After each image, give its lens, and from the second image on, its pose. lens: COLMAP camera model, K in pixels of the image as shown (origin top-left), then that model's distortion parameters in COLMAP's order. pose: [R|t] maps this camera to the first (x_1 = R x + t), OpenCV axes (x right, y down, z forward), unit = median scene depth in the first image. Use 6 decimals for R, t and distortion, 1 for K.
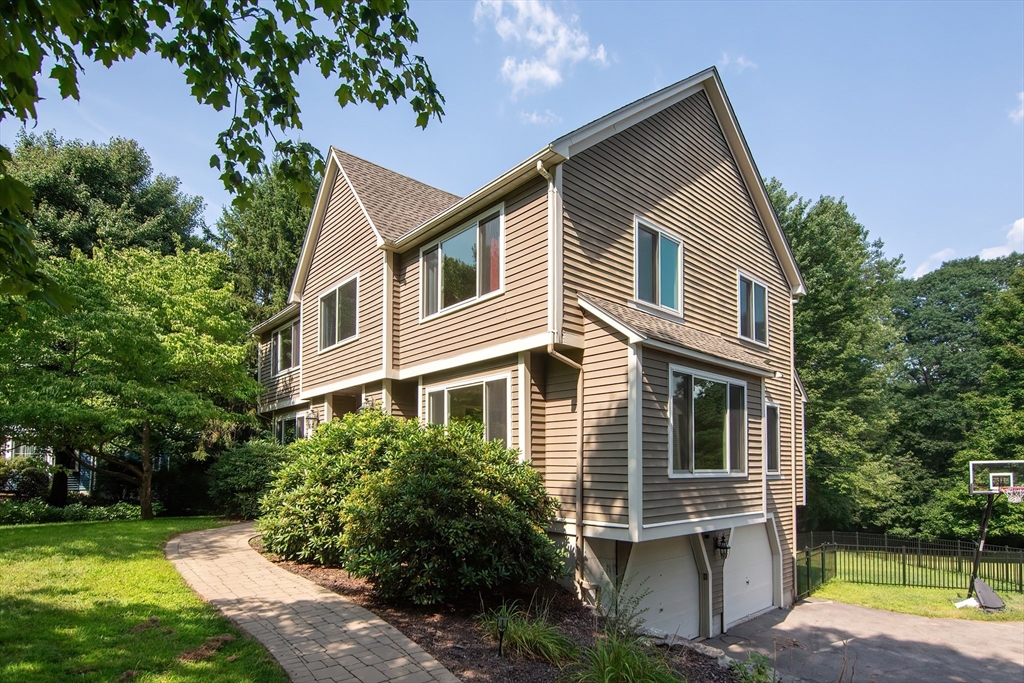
lens RADIAL K [[536.8, 0, 517.0], [0, 536.8, 435.1], [0, 0, 1]] dist [-0.002628, -0.000553]
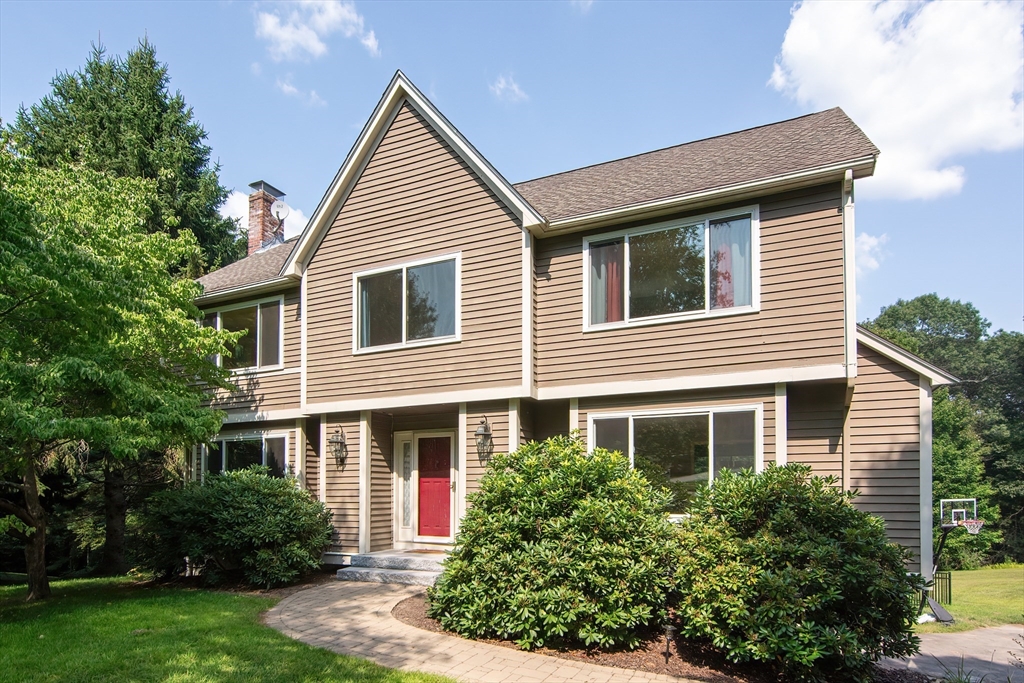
lens RADIAL K [[574.3, 0, 508.8], [0, 574.3, 478.3], [0, 0, 1]] dist [-0.003509, -0.002210]
pose [[0.916475, 0.011090, 0.399938, -0.621726], [-0.022706, 0.999446, 0.024316, -0.008579], [-0.399447, -0.031365, 0.916219, 0.252915]]
